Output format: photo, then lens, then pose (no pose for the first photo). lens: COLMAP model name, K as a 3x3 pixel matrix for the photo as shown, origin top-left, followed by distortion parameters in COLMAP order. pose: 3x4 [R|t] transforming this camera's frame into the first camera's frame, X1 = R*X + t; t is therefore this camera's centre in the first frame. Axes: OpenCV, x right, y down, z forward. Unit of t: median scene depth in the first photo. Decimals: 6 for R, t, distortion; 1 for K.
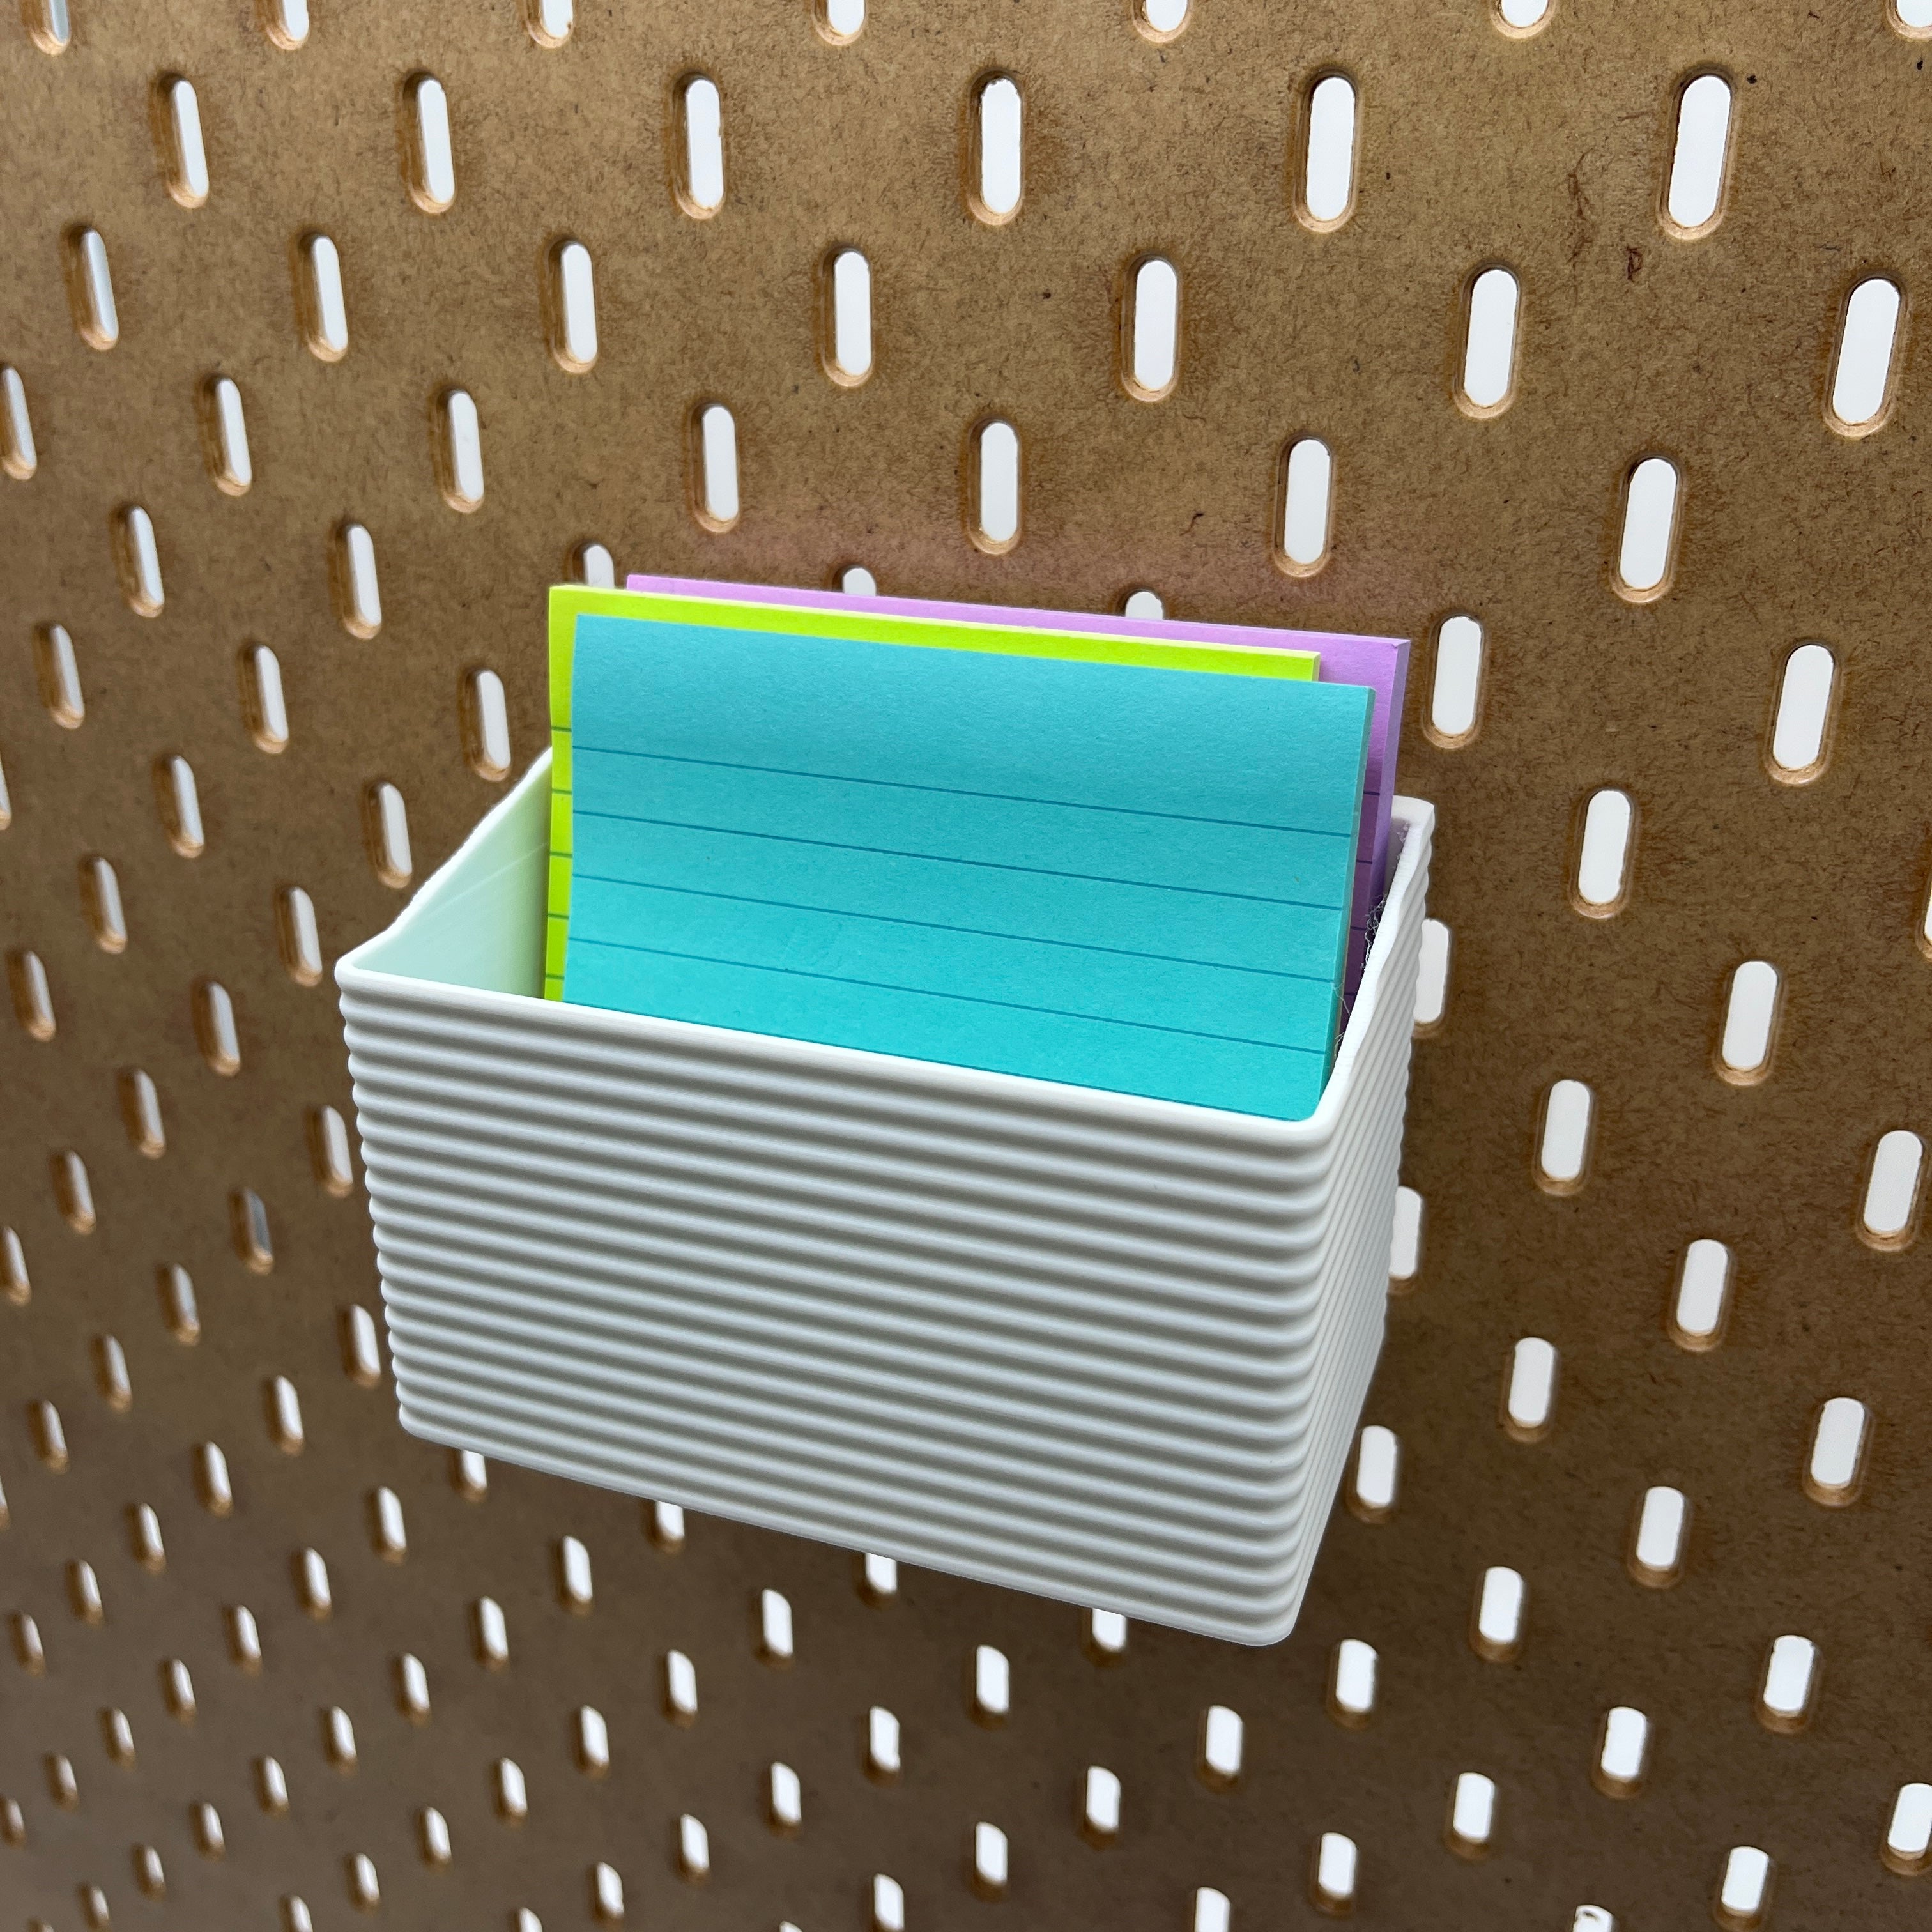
lens RADIAL K [[2033.6, 0, 958.8], [0, 2033.6, 973.3], [0, 0, 1]] dist [-0.003657, 0.000000]
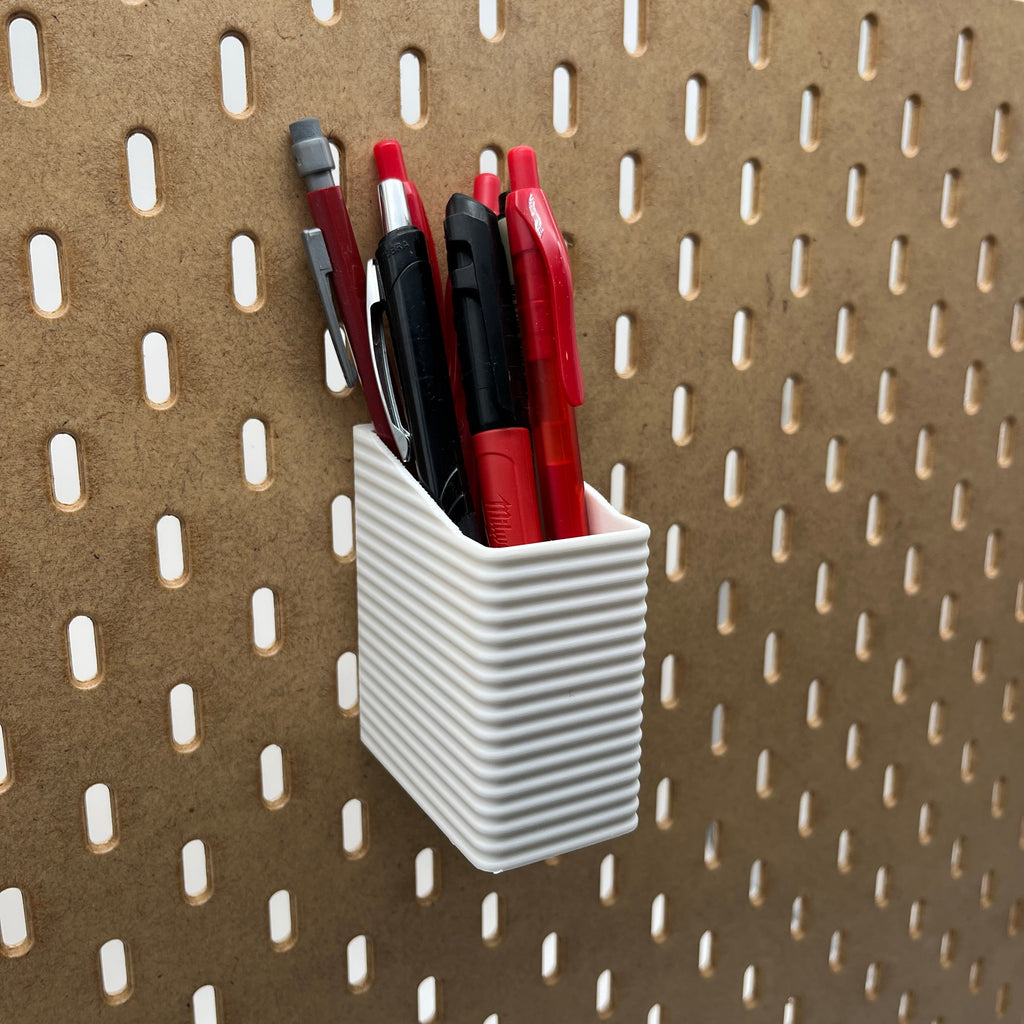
lens RADIAL K [[1077.9, 0, 517.6], [0, 1077.9, 502.9], [0, 0, 1]] dist [-0.003657, 0.000000]
pose [[0.643439, -0.176312, 0.744916, -0.804619], [0.302956, 0.952314, -0.036285, -0.136213], [-0.702997, 0.249024, 0.666170, 0.320126]]
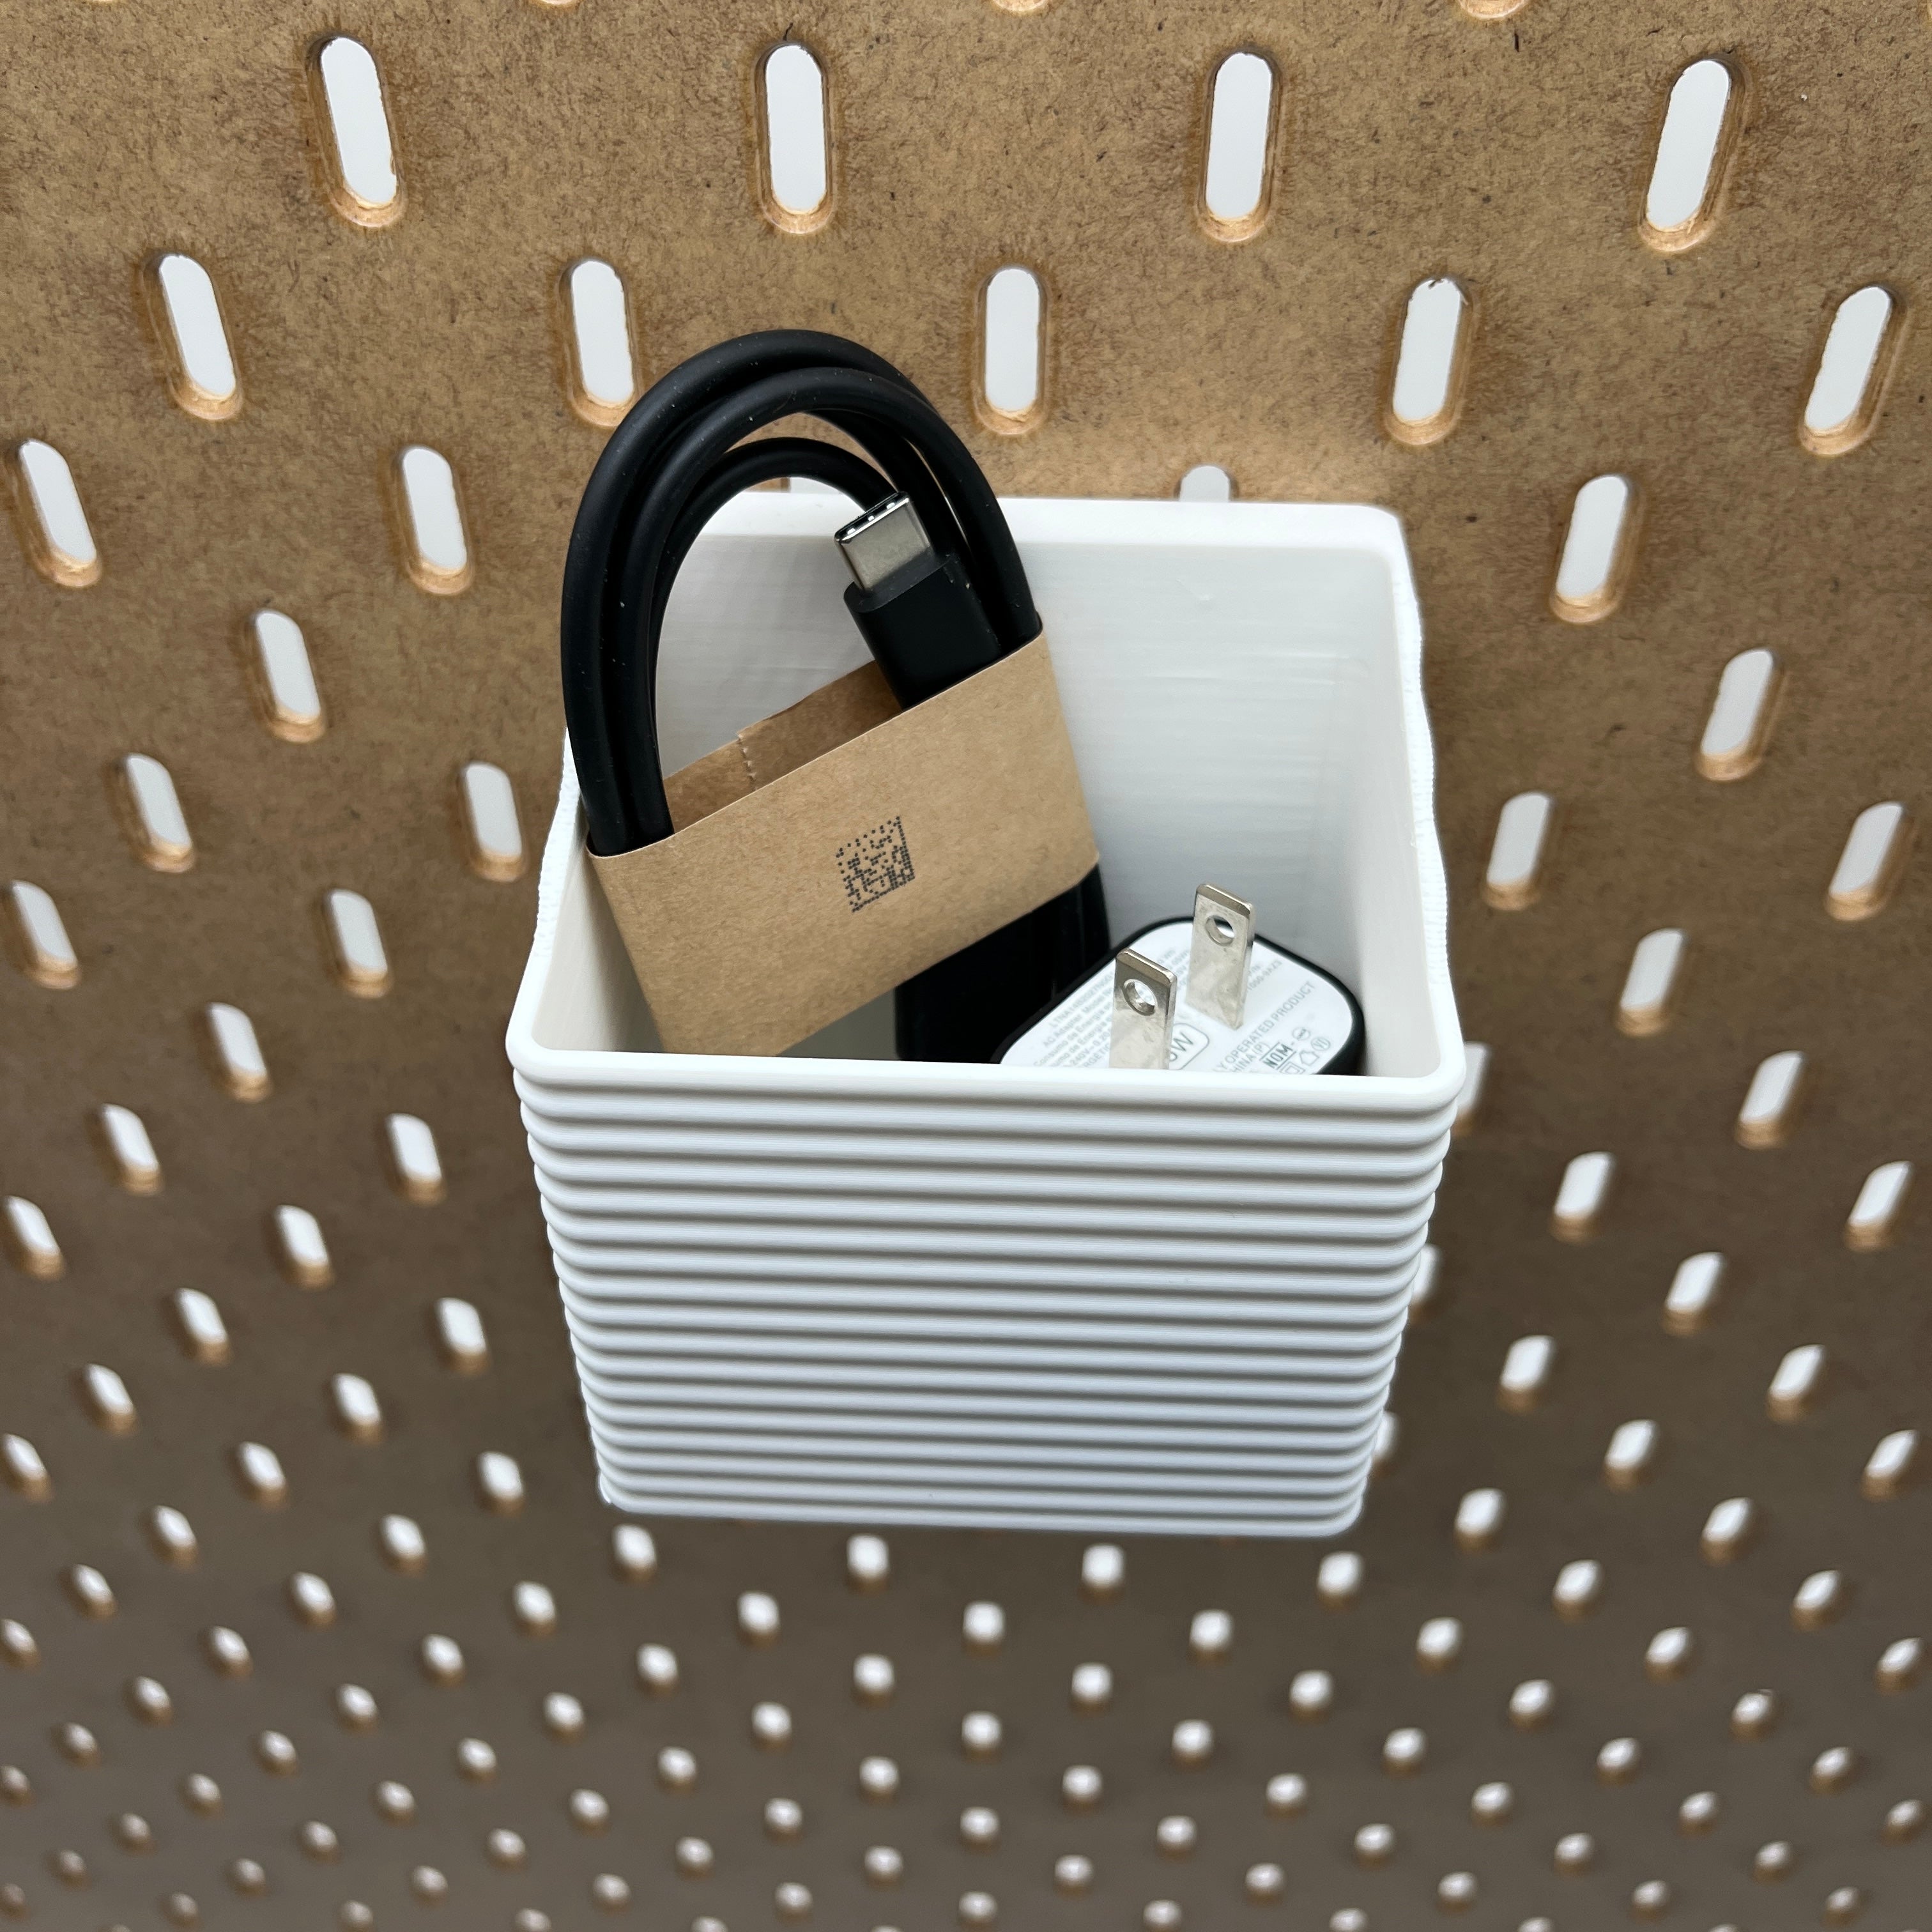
lens RADIAL K [[2033.6, 0, 947.6], [0, 2033.6, 959.0], [0, 0, 1]] dist [-0.003657, 0.000000]
pose [[0.950459, -0.207554, 0.231408, -0.360315], [0.123426, 0.935217, 0.331866, -0.432810], [-0.285297, -0.286863, 0.914503, 0.232456]]
